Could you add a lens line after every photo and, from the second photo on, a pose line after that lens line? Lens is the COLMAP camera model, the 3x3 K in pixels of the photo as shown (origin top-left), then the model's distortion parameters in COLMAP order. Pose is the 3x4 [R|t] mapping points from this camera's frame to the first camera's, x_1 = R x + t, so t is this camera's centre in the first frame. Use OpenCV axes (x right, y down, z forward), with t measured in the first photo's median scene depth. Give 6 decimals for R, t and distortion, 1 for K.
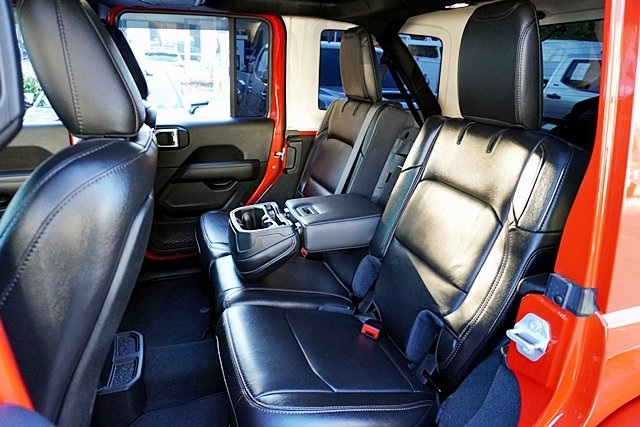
lens RADIAL K [[430.7, 0, 320.9], [0, 430.7, 213.5], [0, 0, 1]] dist [-0.026909, 0.002326]
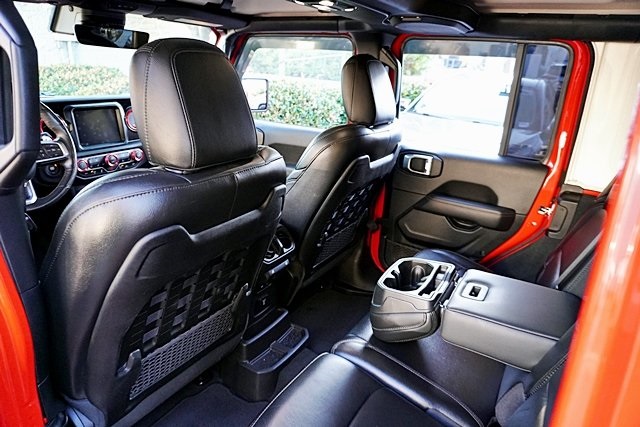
lens RADIAL K [[430.7, 0, 315.2], [0, 430.7, 213.3], [0, 0, 1]] dist [-0.026909, 0.002326]
pose [[0.640624, 0.274640, -0.717060, 0.216541], [-0.288800, 0.951459, 0.106402, -0.100905], [0.711475, 0.138923, 0.688843, 0.158925]]
